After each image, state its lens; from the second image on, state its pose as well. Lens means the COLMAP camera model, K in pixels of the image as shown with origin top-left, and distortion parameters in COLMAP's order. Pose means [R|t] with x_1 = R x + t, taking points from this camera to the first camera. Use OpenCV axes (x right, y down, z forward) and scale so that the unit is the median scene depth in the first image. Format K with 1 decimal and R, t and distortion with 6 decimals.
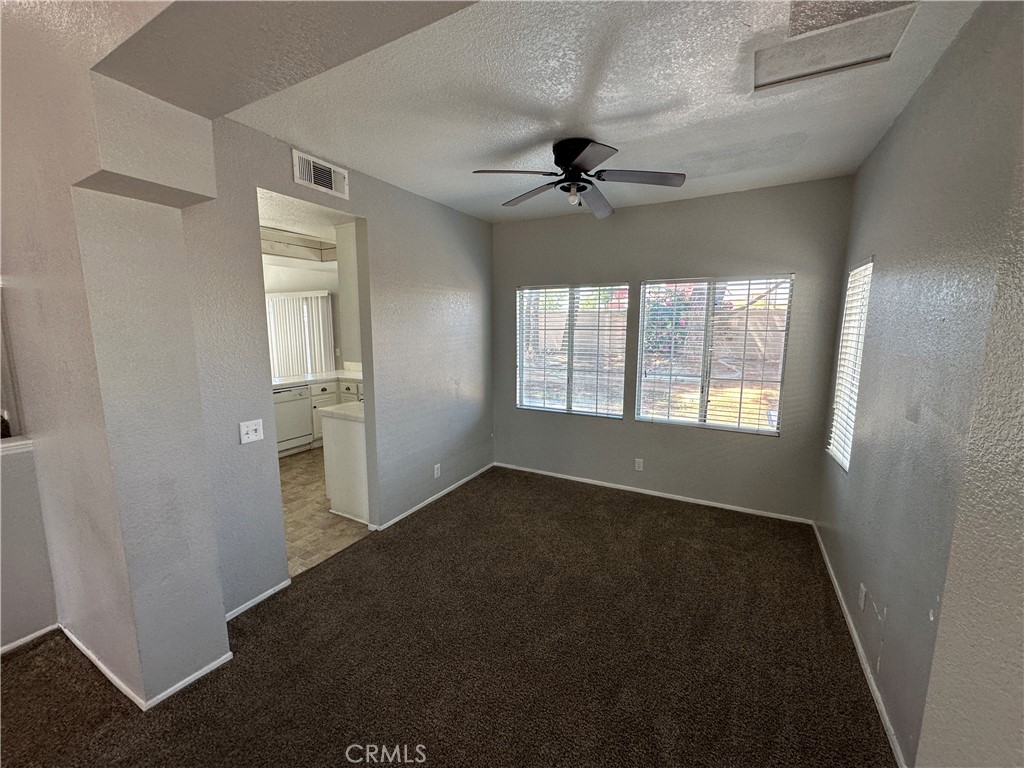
lens RADIAL K [[411.2, 0, 513.4], [0, 411.2, 383.8], [0, 0, 1]] dist [0.001347, 0.000094]
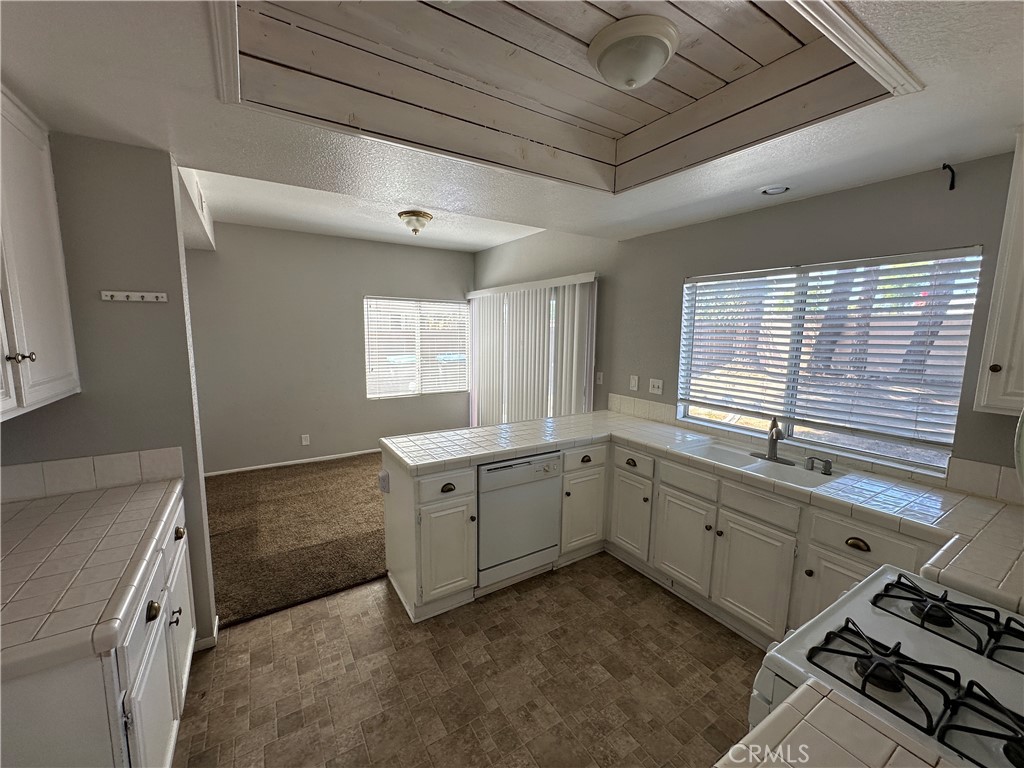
lens RADIAL K [[411.2, 0, 509.8], [0, 411.2, 384.3], [0, 0, 1]] dist [0.001347, 0.000094]
pose [[0.875920, 0.067285, -0.477742, -0.271629], [-0.076194, 0.997093, 0.000732, -0.062954], [0.476402, 0.035759, 0.878500, 0.448645]]
